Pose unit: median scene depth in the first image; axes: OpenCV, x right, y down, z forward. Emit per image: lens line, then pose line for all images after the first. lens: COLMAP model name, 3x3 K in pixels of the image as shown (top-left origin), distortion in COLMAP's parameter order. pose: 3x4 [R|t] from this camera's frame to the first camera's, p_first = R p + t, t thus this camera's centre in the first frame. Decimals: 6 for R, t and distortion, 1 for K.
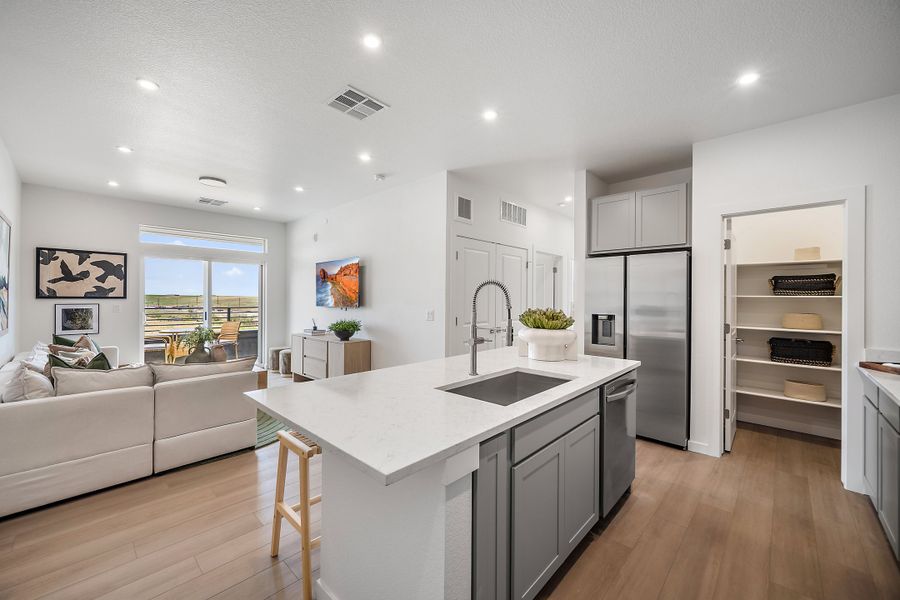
lens RADIAL K [[354.0, 0, 451.9], [0, 354.0, 302.4], [0, 0, 1]] dist [-0.002078, -0.000705]
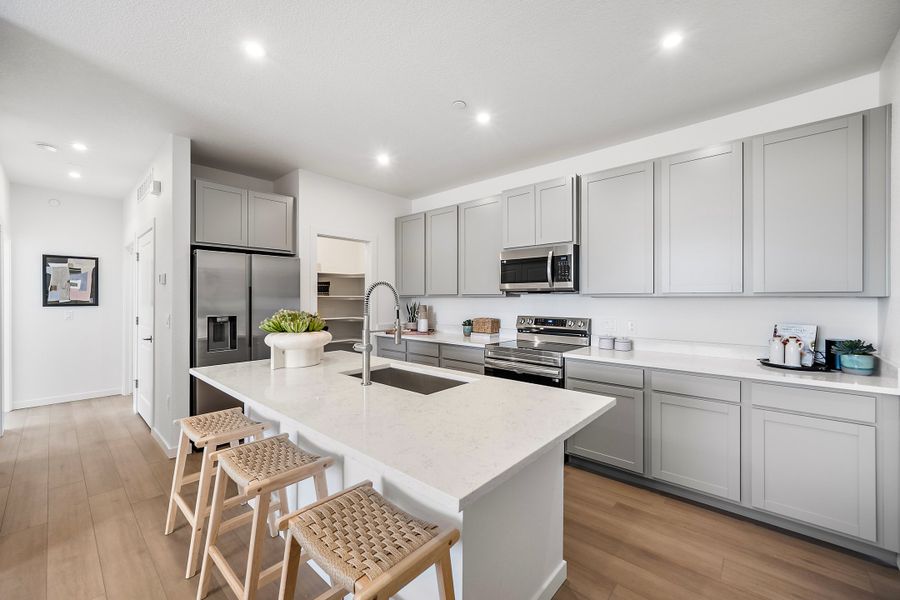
lens RADIAL K [[364.5, 0, 446.5], [0, 364.5, 299.9], [0, 0, 1]] dist [0.000272, 0.000315]
pose [[-0.013741, -0.005689, 0.999889, -0.380894], [0.012685, 0.999902, 0.005863, -0.006785], [-0.999825, 0.012764, -0.013668, 0.369574]]
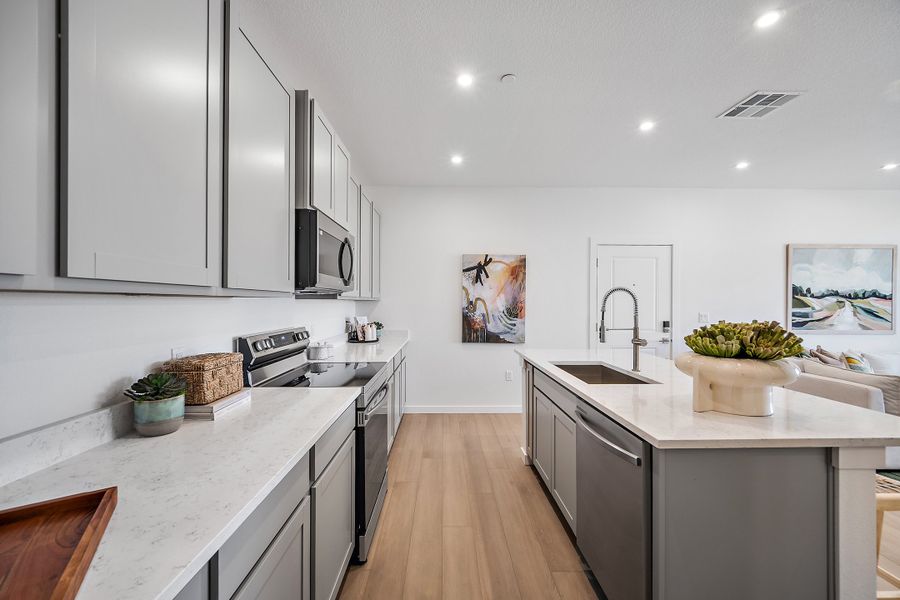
lens RADIAL K [[364.5, 0, 444.9], [0, 364.5, 299.5], [0, 0, 1]] dist [0.000272, 0.000315]
pose [[-0.722656, -0.015917, -0.691024, 0.600322], [-0.014996, 0.999861, -0.007348, -0.002936], [0.691045, 0.005052, -0.722794, 0.647258]]
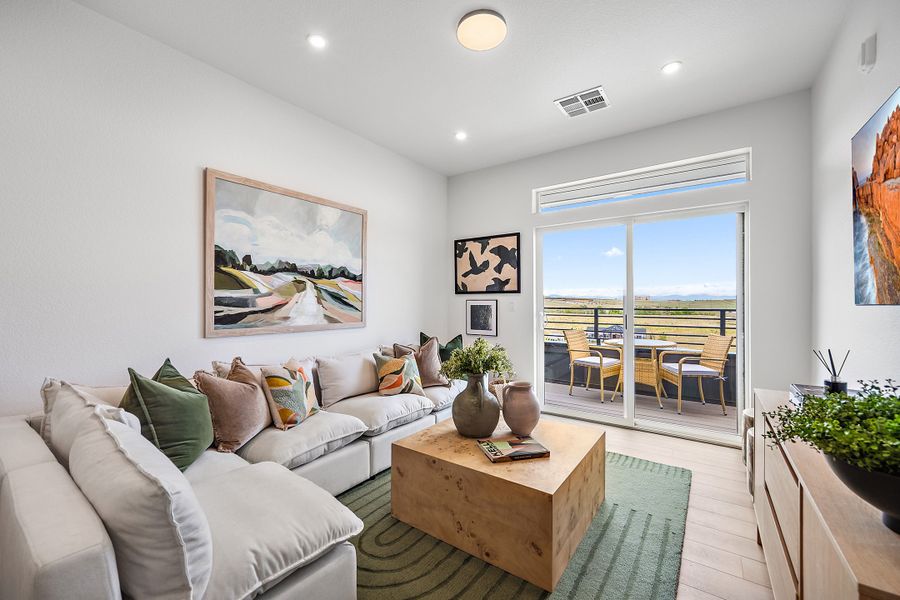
lens RADIAL K [[364.5, 0, 449.8], [0, 364.5, 307.1], [0, 0, 1]] dist [0.000272, 0.000315]
pose [[0.123930, 0.007339, -0.992264, -0.191477], [-0.008199, 0.999946, 0.006372, 0.018648], [0.992257, 0.007346, 0.123984, 0.858098]]
